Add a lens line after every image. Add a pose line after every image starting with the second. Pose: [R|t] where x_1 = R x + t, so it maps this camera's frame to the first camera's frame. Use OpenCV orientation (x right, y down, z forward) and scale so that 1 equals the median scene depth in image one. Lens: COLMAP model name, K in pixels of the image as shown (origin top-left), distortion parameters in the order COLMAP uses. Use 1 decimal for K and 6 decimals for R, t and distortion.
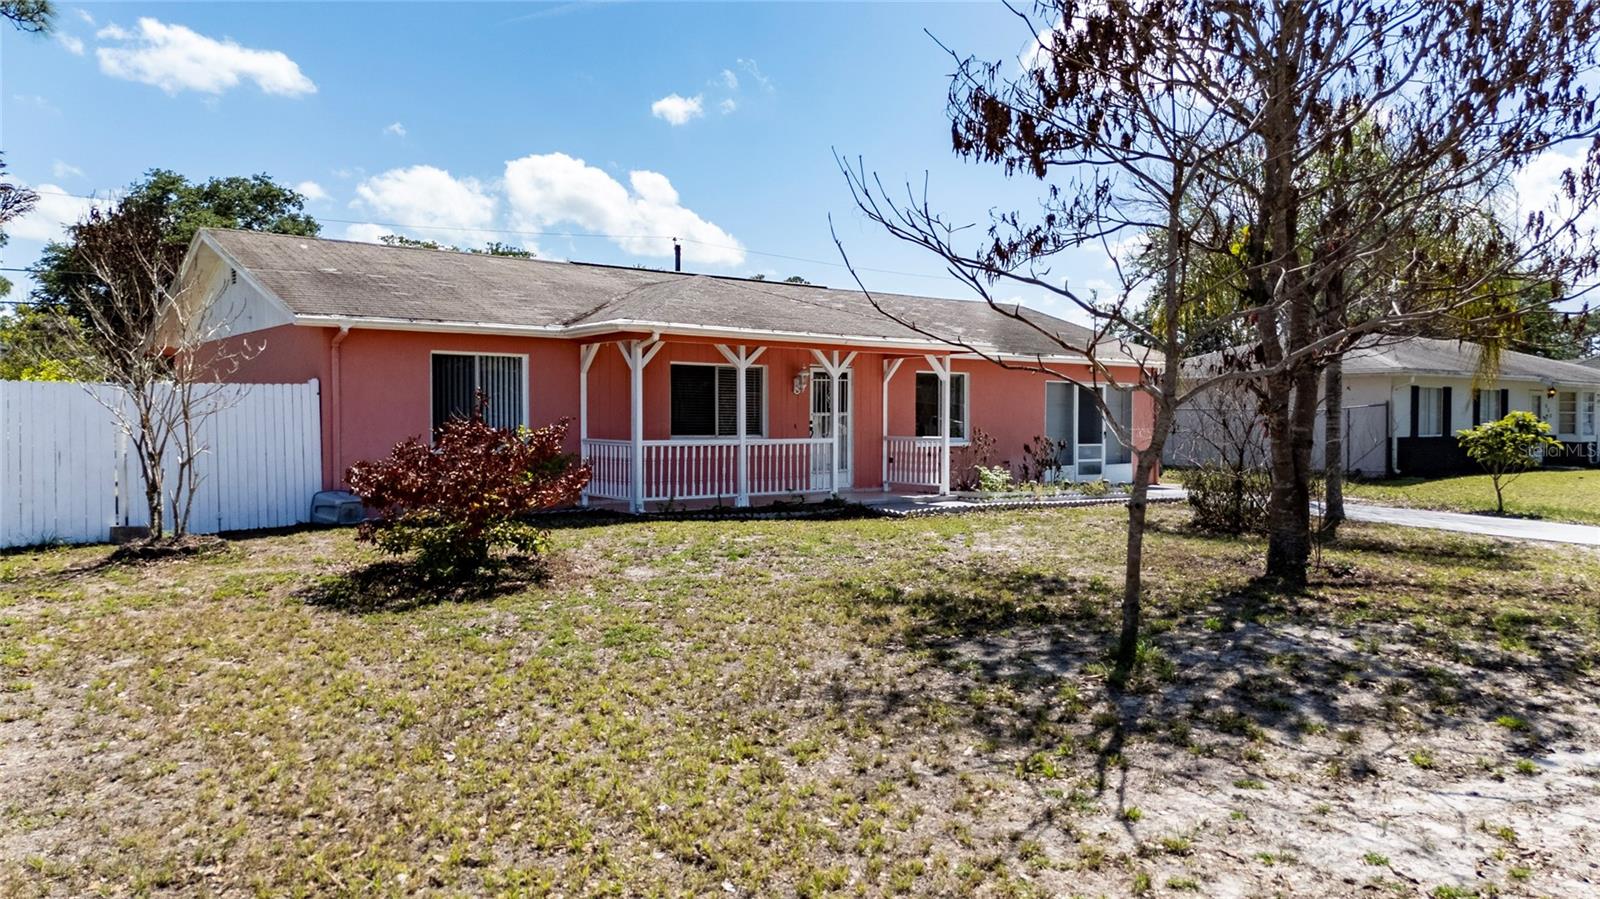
lens RADIAL K [[1166.6, 0, 795.2], [0, 1166.6, 445.4], [0, 0, 1]] dist [0.079764, -0.083369]
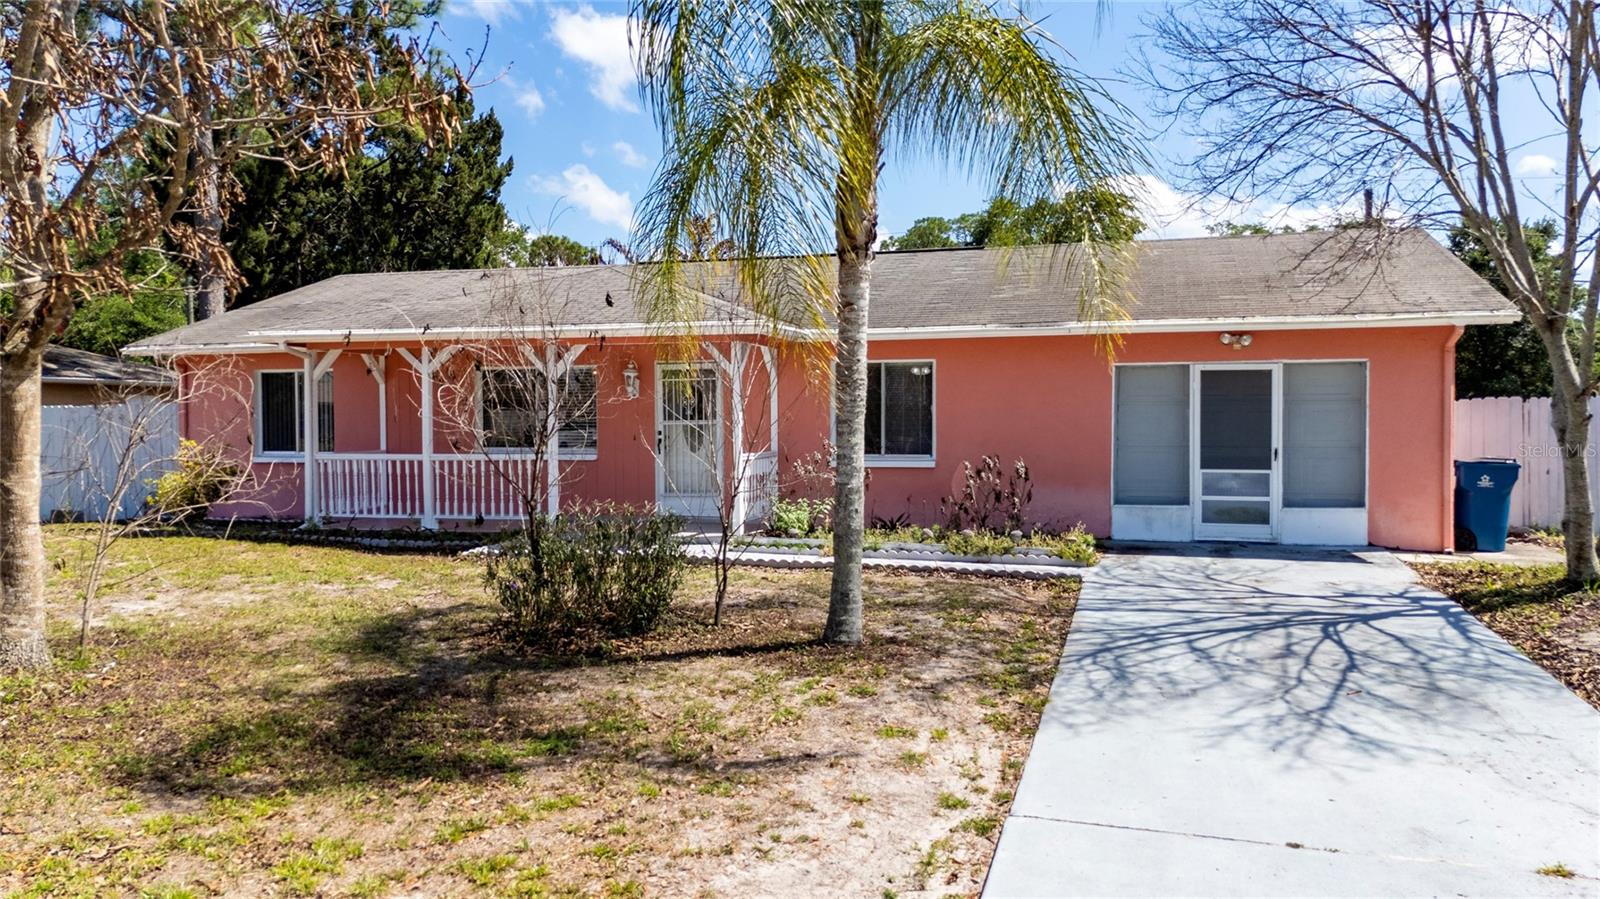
lens RADIAL K [[1166.6, 0, 792.8], [0, 1166.6, 447.6], [0, 0, 1]] dist [0.079764, -0.083369]
pose [[0.587070, 0.012837, -0.809434, 0.812022], [-0.010941, 0.999909, 0.007922, -0.019571], [0.809462, 0.004205, 0.587157, 0.678770]]
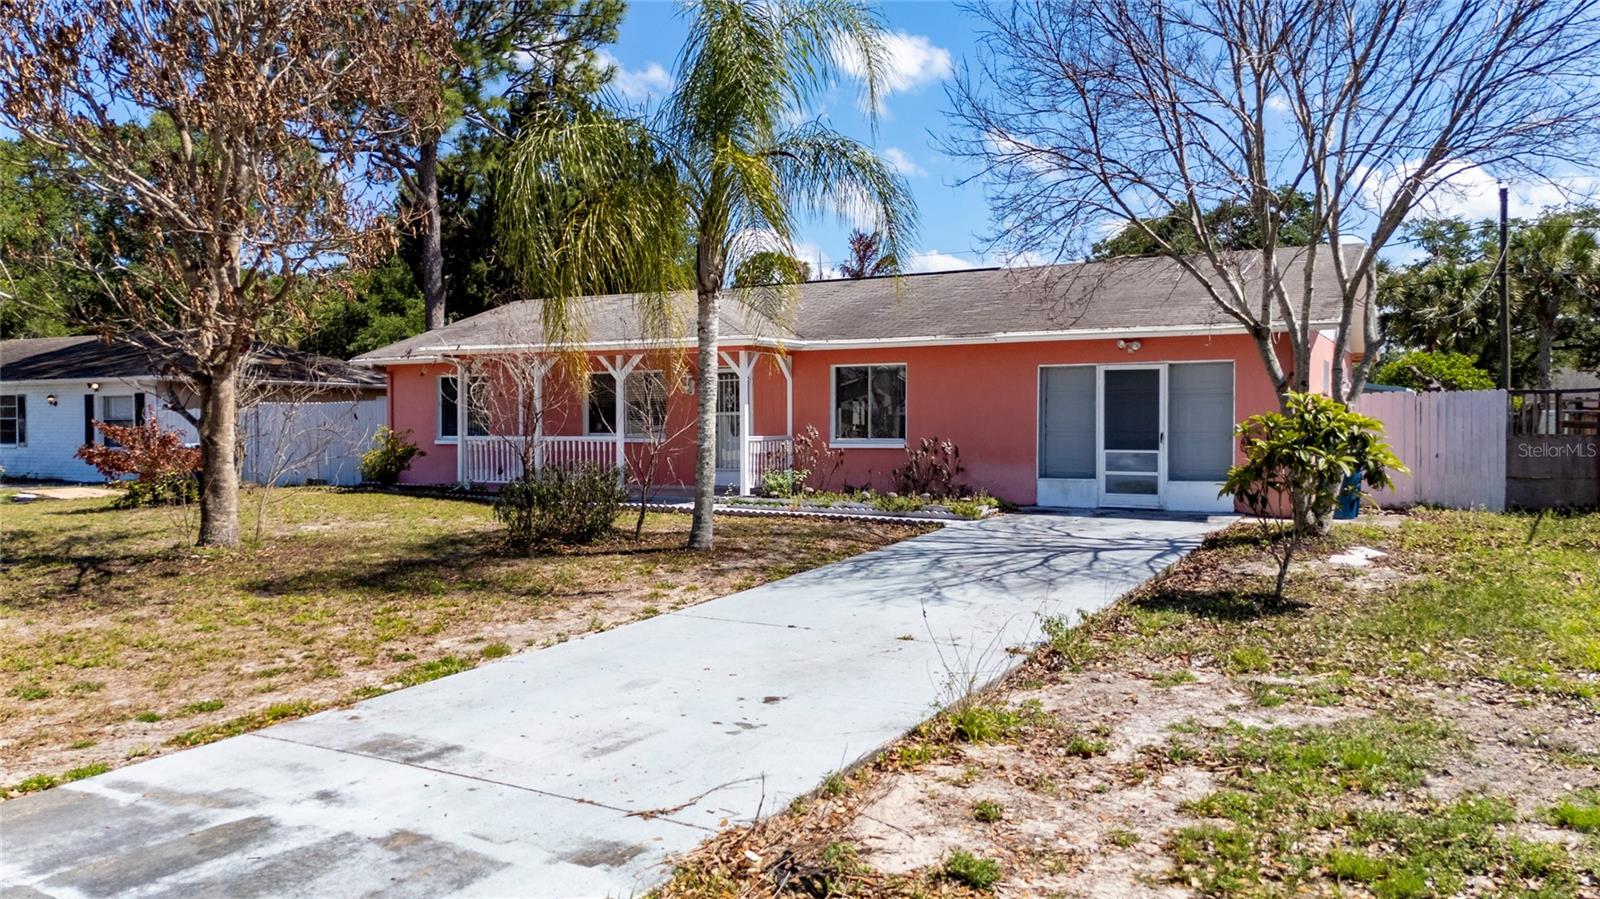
lens RADIAL K [[1166.6, 0, 792.0], [0, 1166.6, 446.4], [0, 0, 1]] dist [0.079764, -0.083369]
pose [[0.400820, 0.011796, -0.916081, 1.126894], [-0.016225, 0.999852, 0.005776, -0.005849], [0.916013, 0.012548, 0.400952, 0.734353]]
